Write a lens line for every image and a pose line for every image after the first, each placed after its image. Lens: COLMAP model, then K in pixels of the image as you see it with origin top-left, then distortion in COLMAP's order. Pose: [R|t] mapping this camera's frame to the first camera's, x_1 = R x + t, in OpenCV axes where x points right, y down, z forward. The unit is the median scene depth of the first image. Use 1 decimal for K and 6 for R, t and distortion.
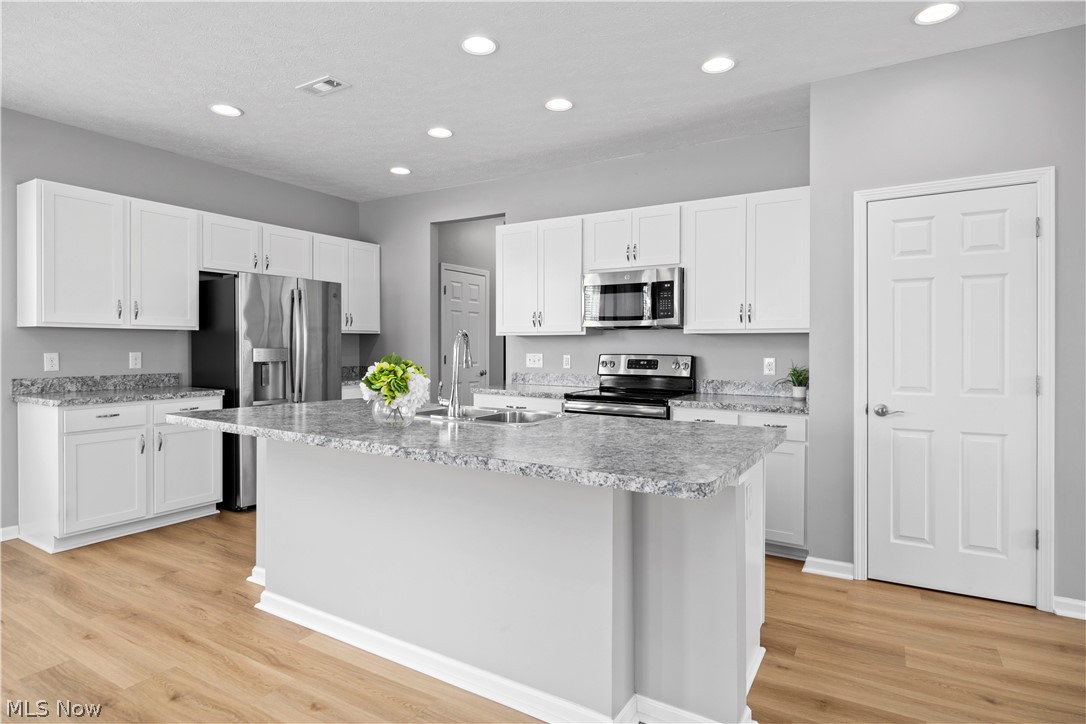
lens RADIAL K [[586.0, 0, 555.8], [0, 586.0, 345.6], [0, 0, 1]] dist [-0.001662, -0.002058]
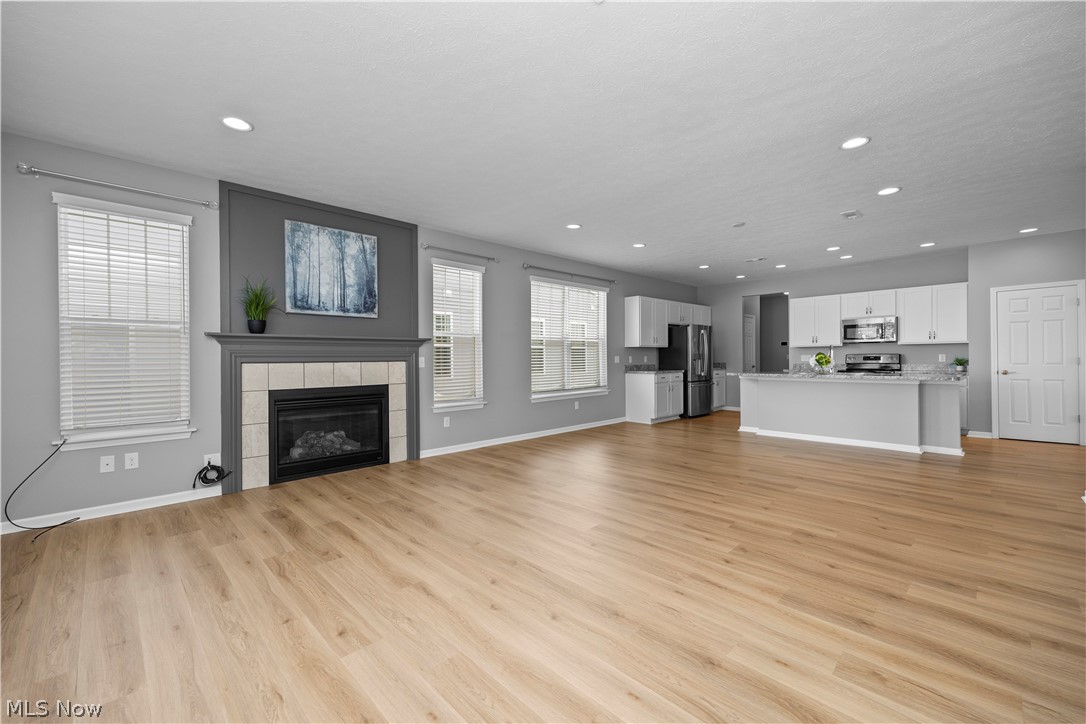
lens RADIAL K [[435.8, 0, 549.4], [0, 435.8, 363.2], [0, 0, 1]] dist [0.008388, -0.001957]
pose [[0.967263, -0.009970, -0.253581, -0.703877], [0.014264, 0.999784, 0.015102, 0.008197], [0.253375, -0.018225, 0.967196, -1.082987]]
